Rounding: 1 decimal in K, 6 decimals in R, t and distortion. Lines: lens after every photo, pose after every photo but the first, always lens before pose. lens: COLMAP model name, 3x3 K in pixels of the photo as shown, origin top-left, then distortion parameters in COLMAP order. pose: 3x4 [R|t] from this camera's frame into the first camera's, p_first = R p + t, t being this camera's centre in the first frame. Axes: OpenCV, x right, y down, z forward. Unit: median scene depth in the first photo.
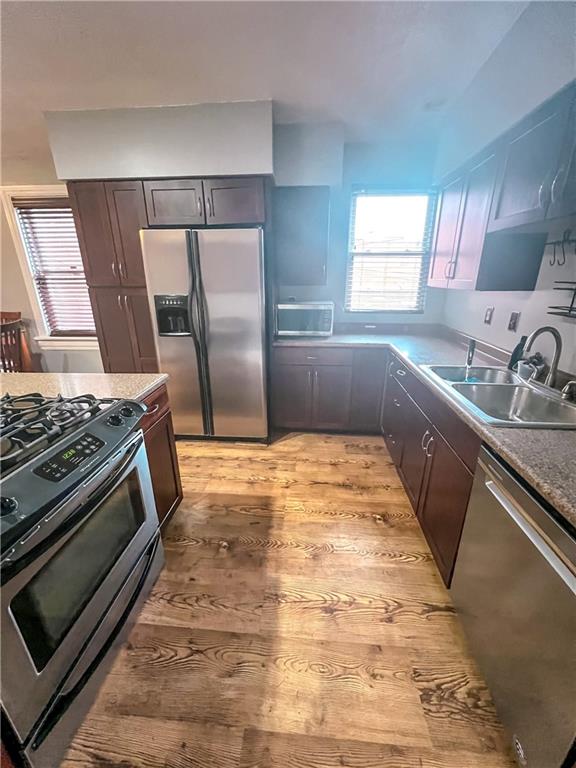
lens RADIAL K [[307.8, 0, 287.8], [0, 307.8, 383.4], [0, 0, 1]] dist [-0.002589, 0.000209]
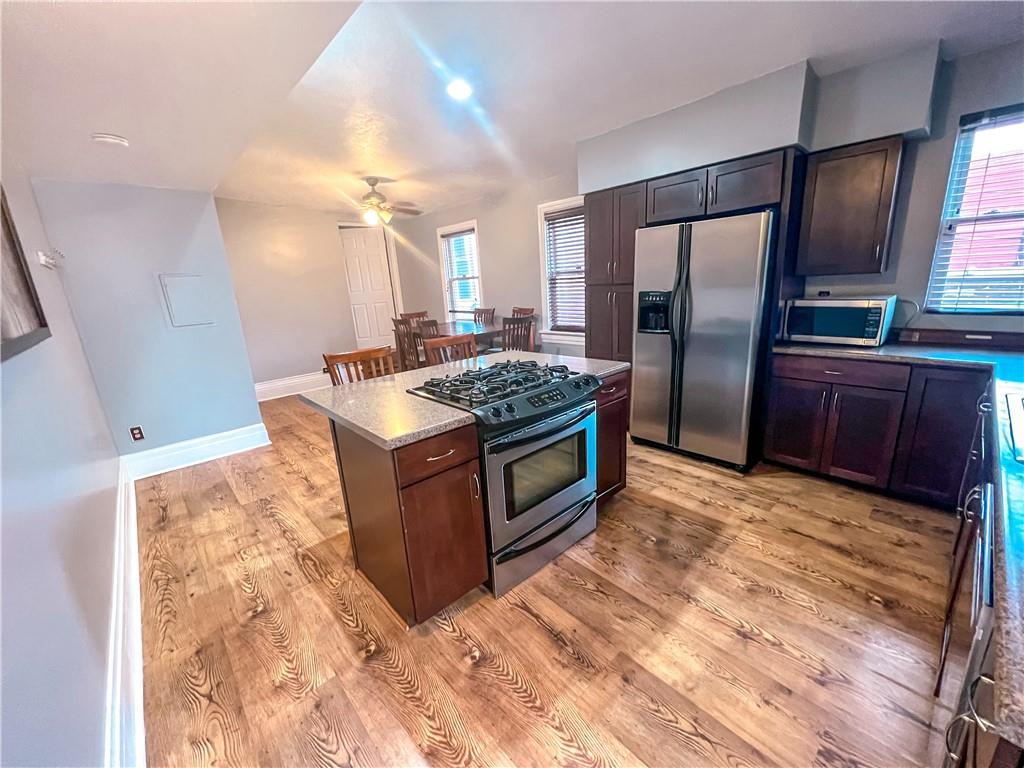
lens RADIAL K [[410.4, 0, 511.1], [0, 410.4, 387.2], [0, 0, 1]] dist [-0.002589, 0.000209]
pose [[0.729329, 0.136026, -0.670505, 0.200236], [-0.171306, 0.985125, 0.013519, 0.073825], [0.662370, 0.105002, 0.741782, -0.237582]]
